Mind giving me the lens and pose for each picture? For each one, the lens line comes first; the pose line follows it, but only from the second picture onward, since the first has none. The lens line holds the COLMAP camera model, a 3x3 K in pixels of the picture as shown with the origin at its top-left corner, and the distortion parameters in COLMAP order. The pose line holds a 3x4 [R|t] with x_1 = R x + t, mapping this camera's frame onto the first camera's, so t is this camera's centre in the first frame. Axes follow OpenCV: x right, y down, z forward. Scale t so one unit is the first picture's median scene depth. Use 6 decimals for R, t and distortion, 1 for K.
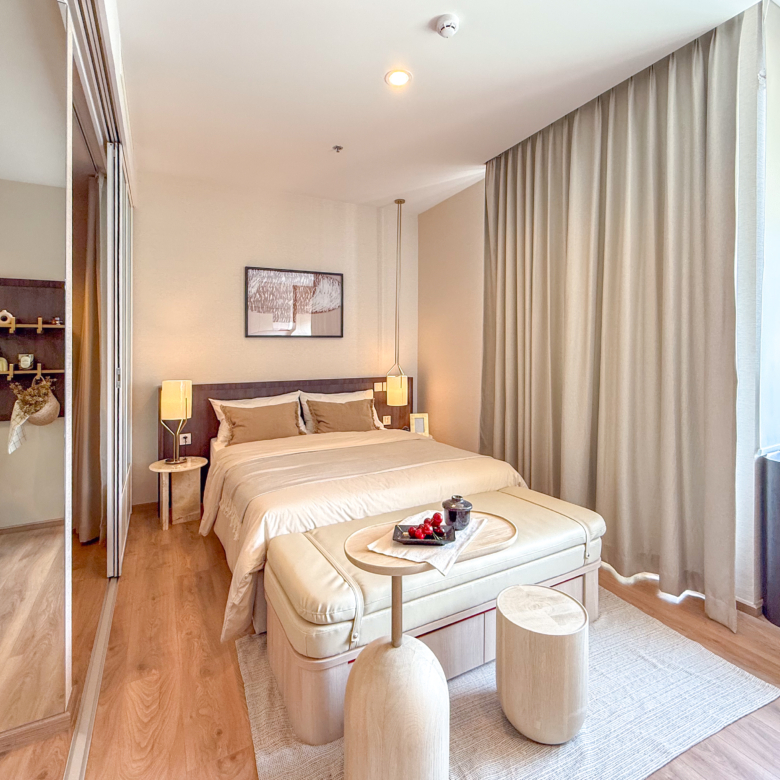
lens RADIAL K [[430.3, 0, 390.2], [0, 430.3, 350.0], [0, 0, 1]] dist [0.000633, 0.000024]
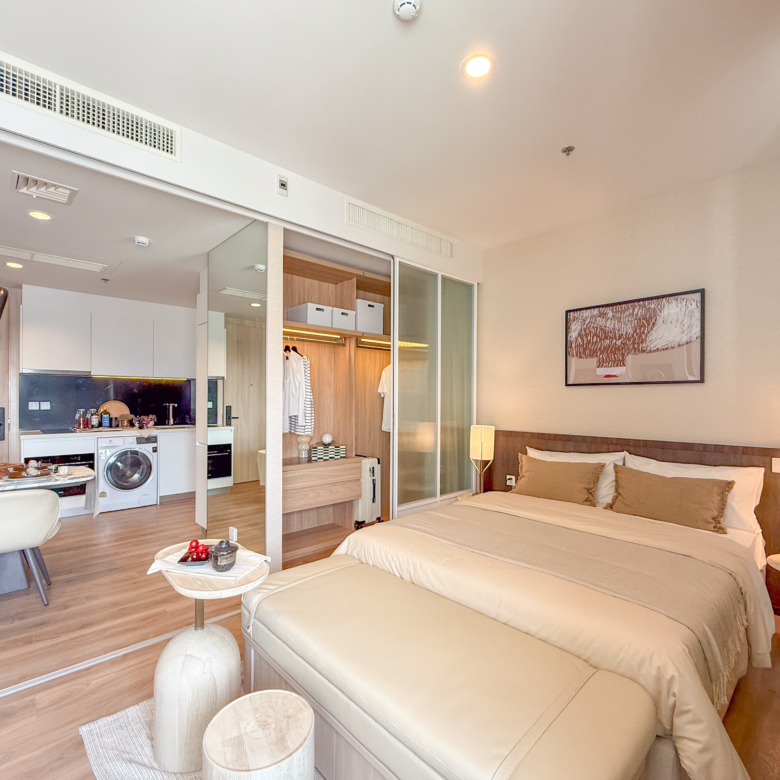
lens RADIAL K [[422.8, 0, 390.0], [0, 422.8, 390.0], [0, 0, 1]] dist [0.001453, -0.000200]
pose [[0.248972, -0.006657, -0.968488, 0.450960], [-0.003070, 0.999966, -0.007663, -0.012460], [0.968506, 0.004881, 0.248943, 0.392748]]
